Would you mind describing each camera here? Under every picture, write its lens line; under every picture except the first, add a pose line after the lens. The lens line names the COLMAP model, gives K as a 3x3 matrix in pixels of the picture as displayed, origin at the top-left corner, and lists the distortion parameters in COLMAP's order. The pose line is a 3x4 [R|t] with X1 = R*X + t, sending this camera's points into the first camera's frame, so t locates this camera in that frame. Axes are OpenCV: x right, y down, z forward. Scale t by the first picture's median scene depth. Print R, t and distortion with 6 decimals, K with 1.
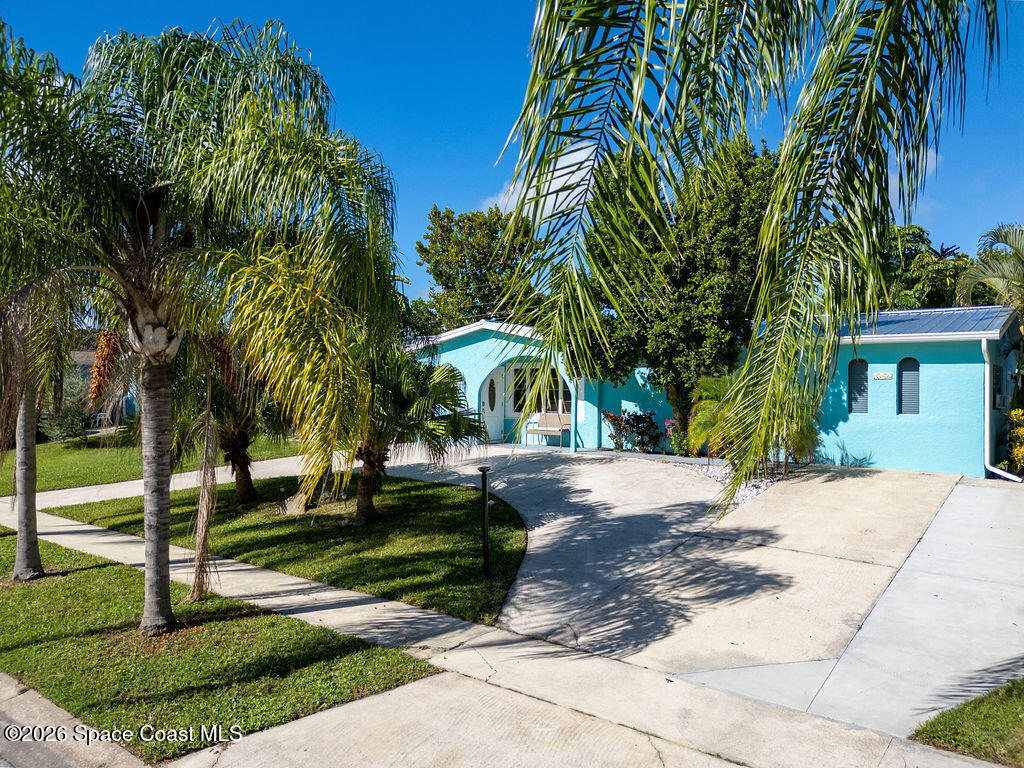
lens RADIAL K [[702.9, 0, 495.6], [0, 702.9, 388.9], [0, 0, 1]] dist [0.001612, -0.031965]
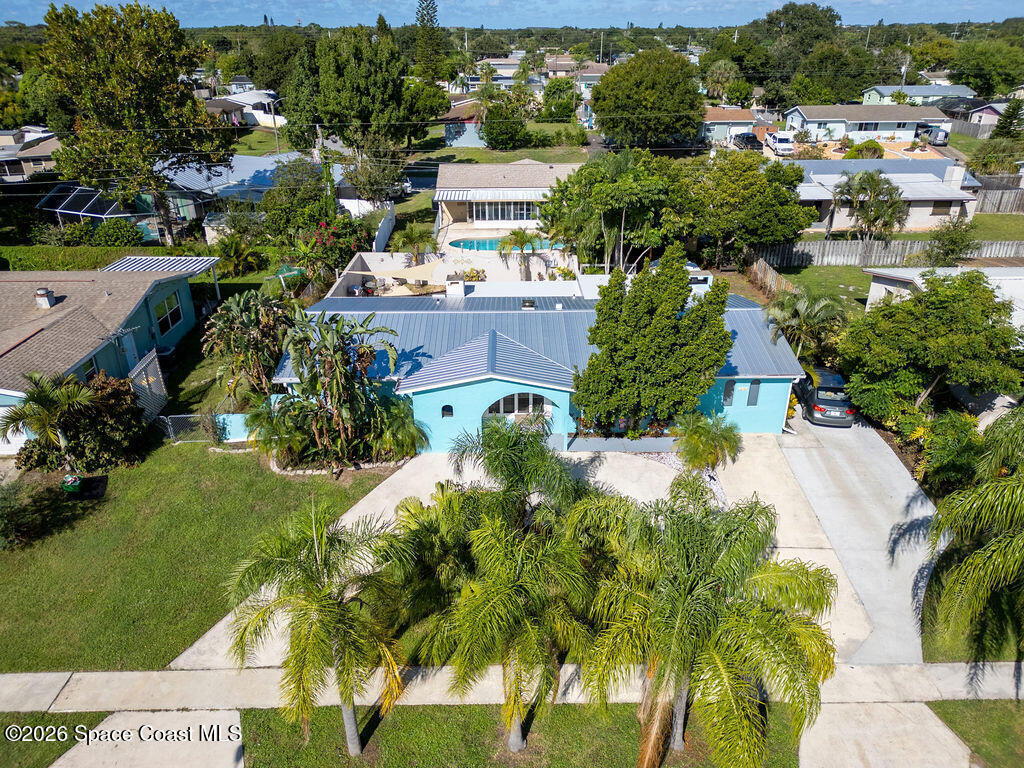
lens RADIAL K [[717.3, 0, 512.2], [0, 717.3, 379.5], [0, 0, 1]] dist [0.029846, -0.030051]
pose [[0.768042, -0.288157, 0.571906, -1.004698], [0.010592, 0.898640, 0.438558, -0.890614], [-0.640312, -0.330773, 0.693246, 0.096372]]
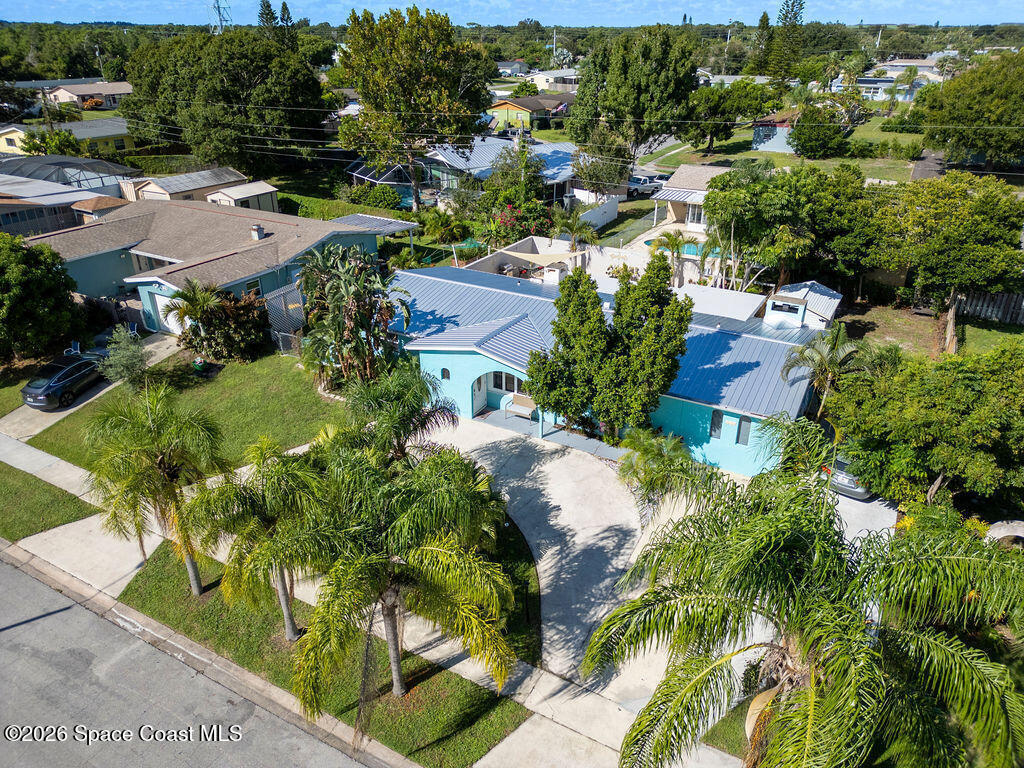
lens RADIAL K [[717.3, 0, 512.2], [0, 717.3, 379.5], [0, 0, 1]] dist [0.029846, -0.030051]
pose [[0.986592, -0.080768, 0.141817, -0.201617], [0.011202, 0.900420, 0.434878, -0.883743], [-0.162819, -0.427459, 0.889252, -0.406102]]
